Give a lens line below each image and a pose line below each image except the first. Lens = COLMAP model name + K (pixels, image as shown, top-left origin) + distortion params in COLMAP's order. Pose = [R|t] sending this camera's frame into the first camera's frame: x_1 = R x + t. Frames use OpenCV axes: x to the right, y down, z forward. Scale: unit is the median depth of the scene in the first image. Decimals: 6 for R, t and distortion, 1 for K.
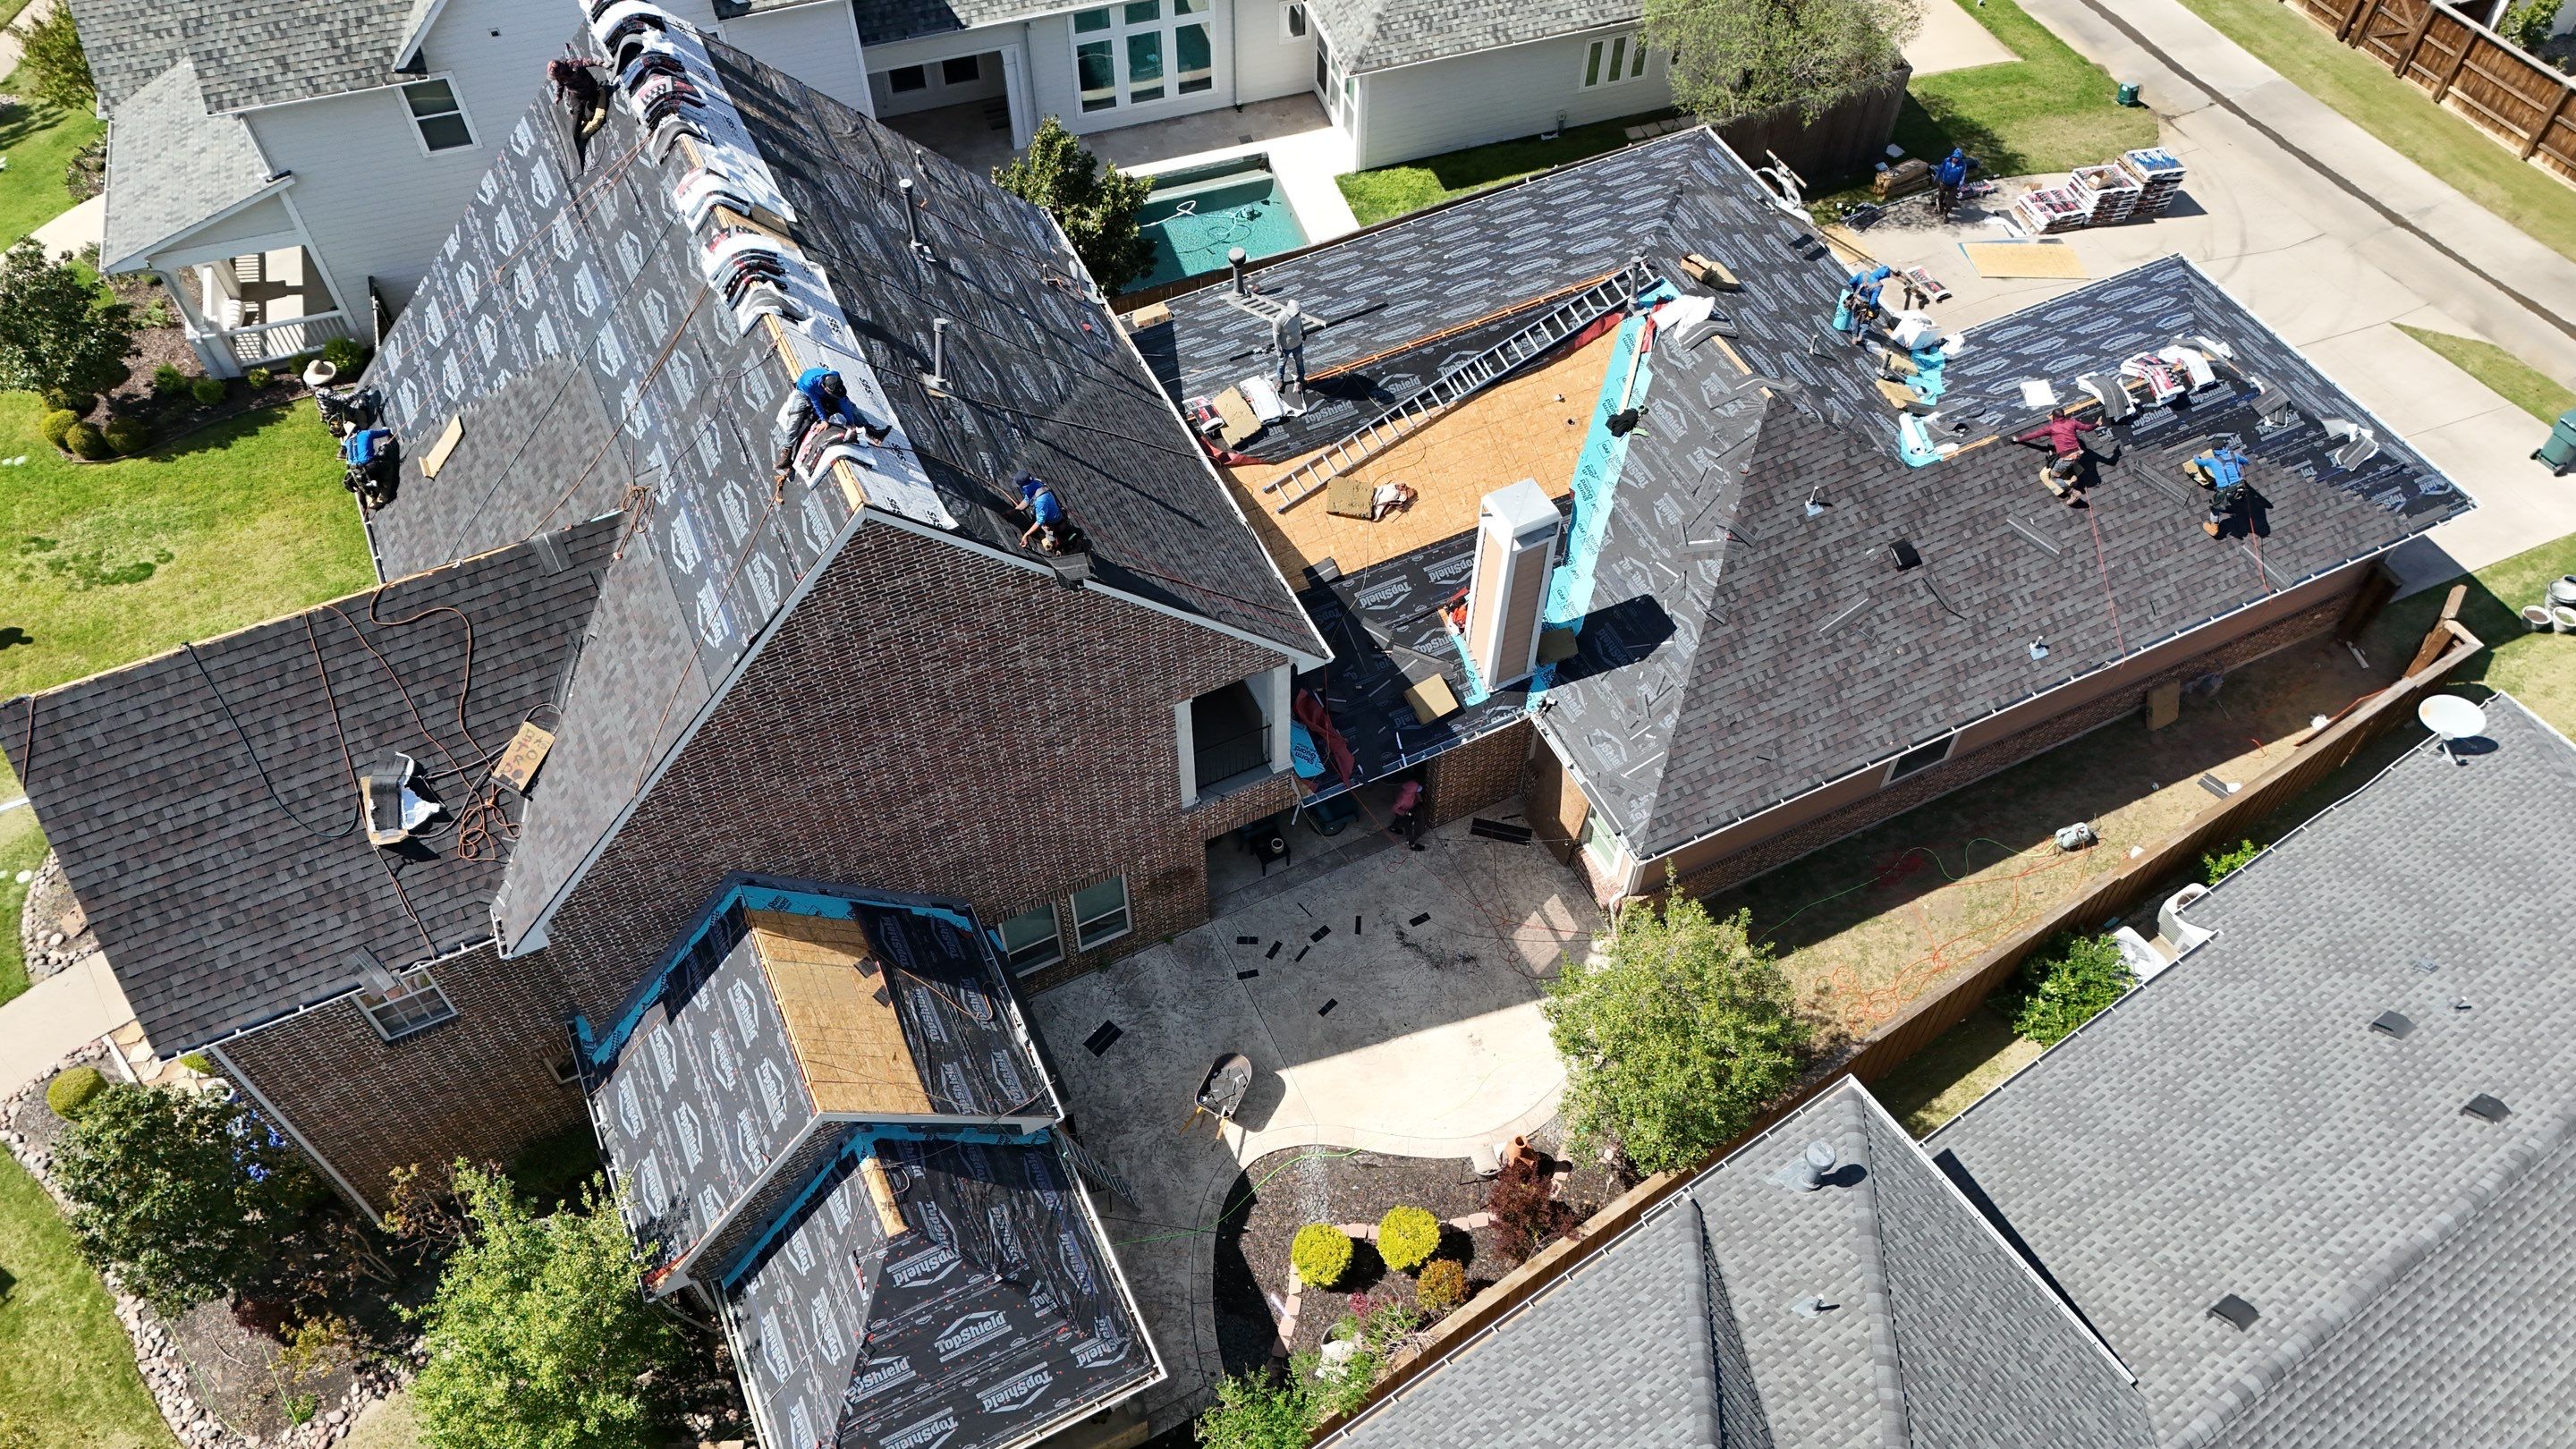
lens RADIAL K [[1900.0, 0, 1290.6], [0, 1900.0, 710.4], [0, 0, 1]] dist [0.074002, -0.066807]
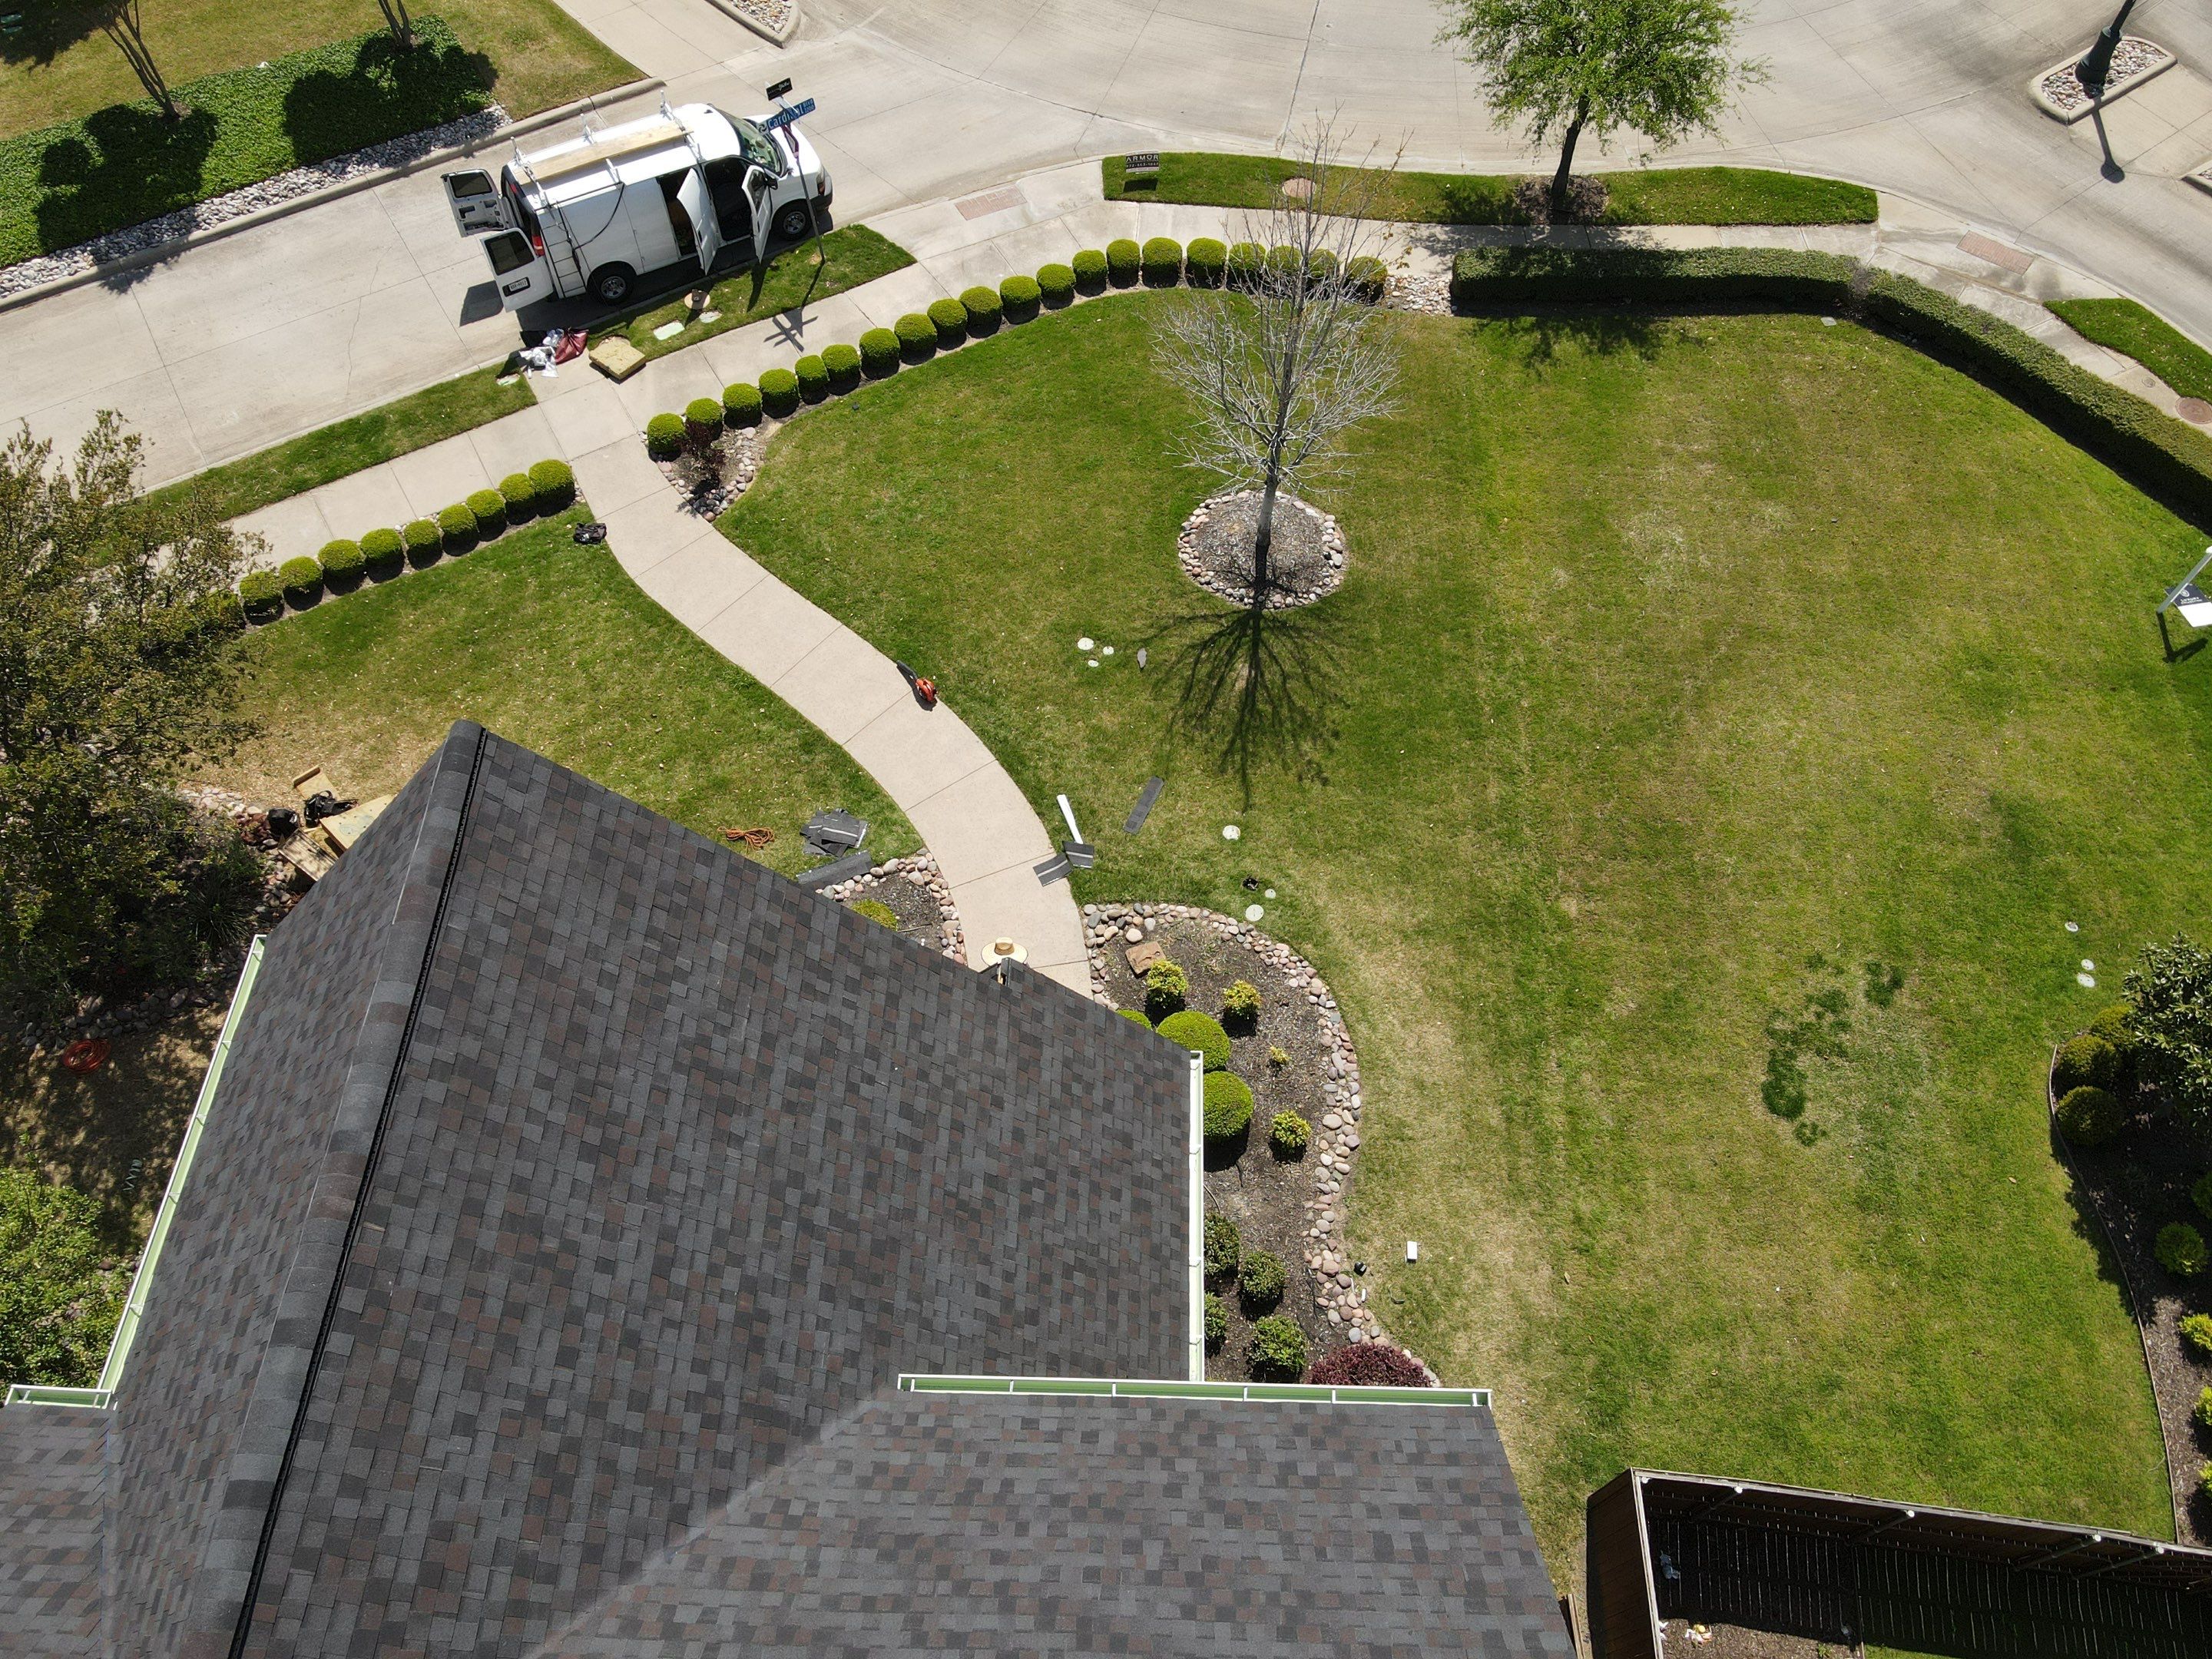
lens RADIAL K [[1621.8, 0, 1101.4], [0, 1621.8, 820.3], [0, 0, 1]] dist [0.012163, 0.006414]
pose [[-0.462983, 0.757796, -0.459774, -0.364435], [-0.693858, 0.012921, 0.719996, -0.379488], [0.551551, 0.652363, 0.519821, 0.624451]]
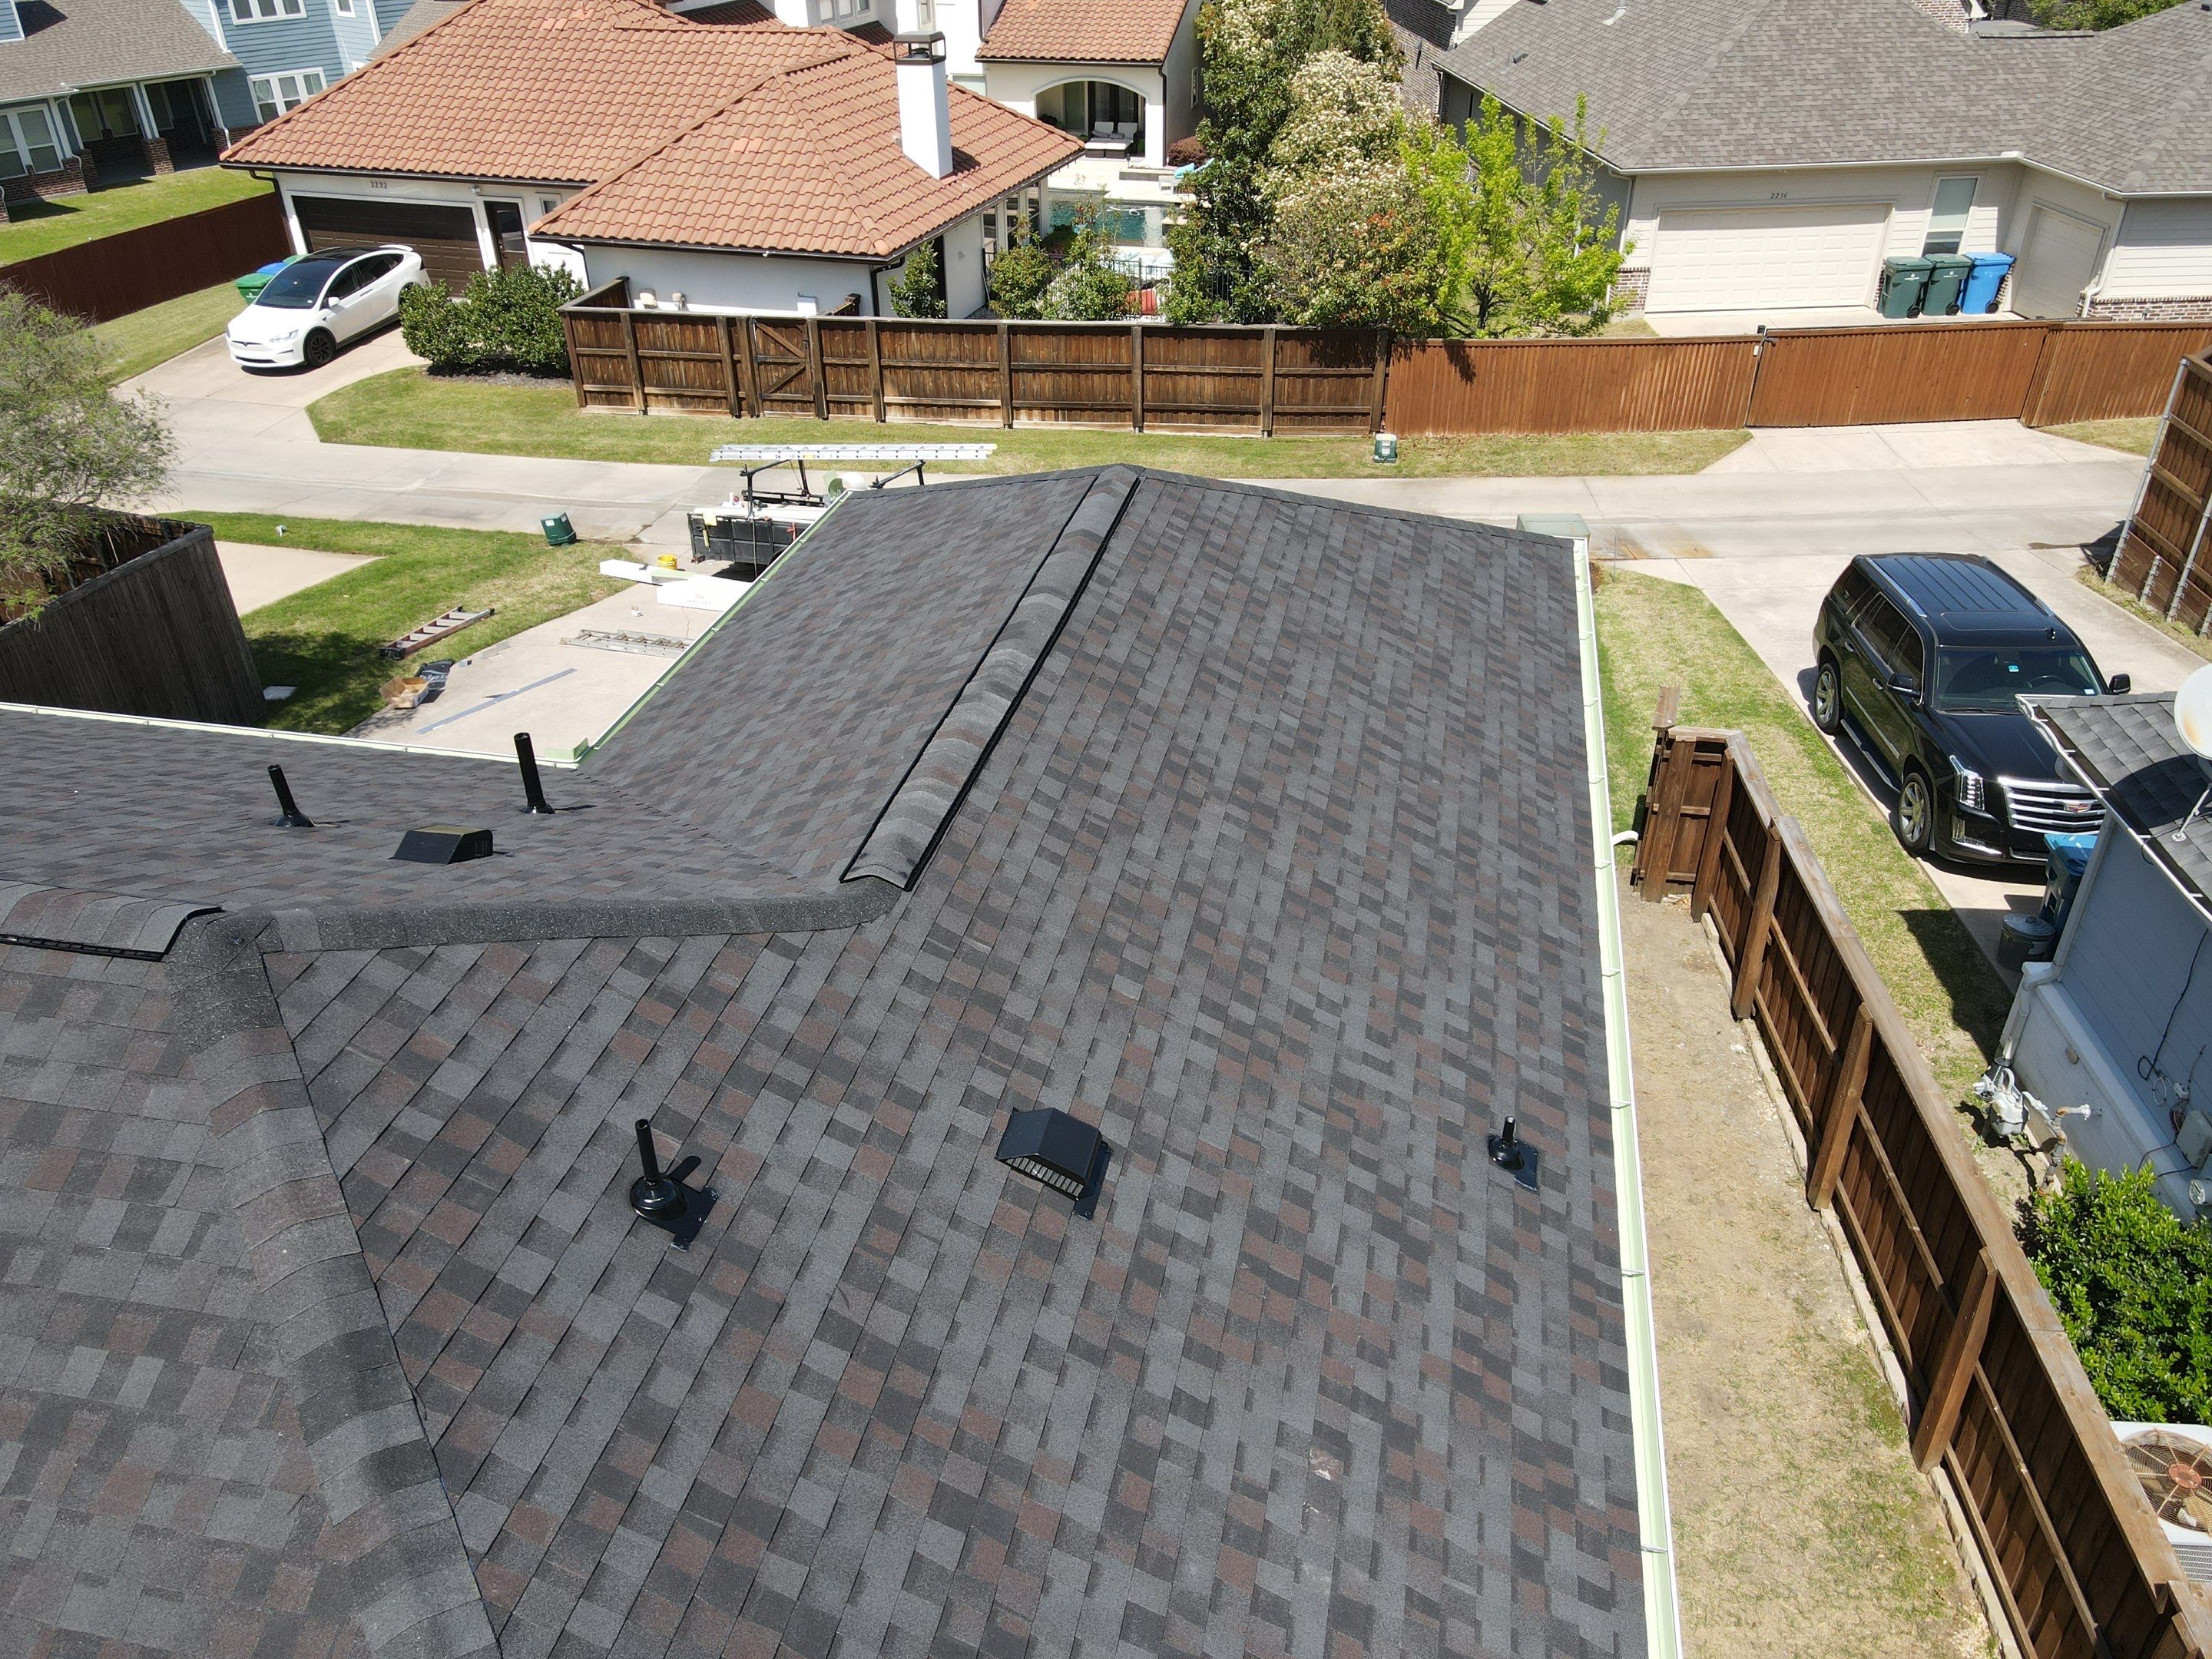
lens RADIAL K [[1621.8, 0, 1095.5], [0, 1621.8, 818.1], [0, 0, 1]] dist [0.012163, 0.006414]
pose [[0.622498, -0.423167, 0.658351, 0.198033], [0.632120, 0.767839, -0.104153, -0.090970], [-0.461433, 0.480992, 0.745471, 0.816342]]
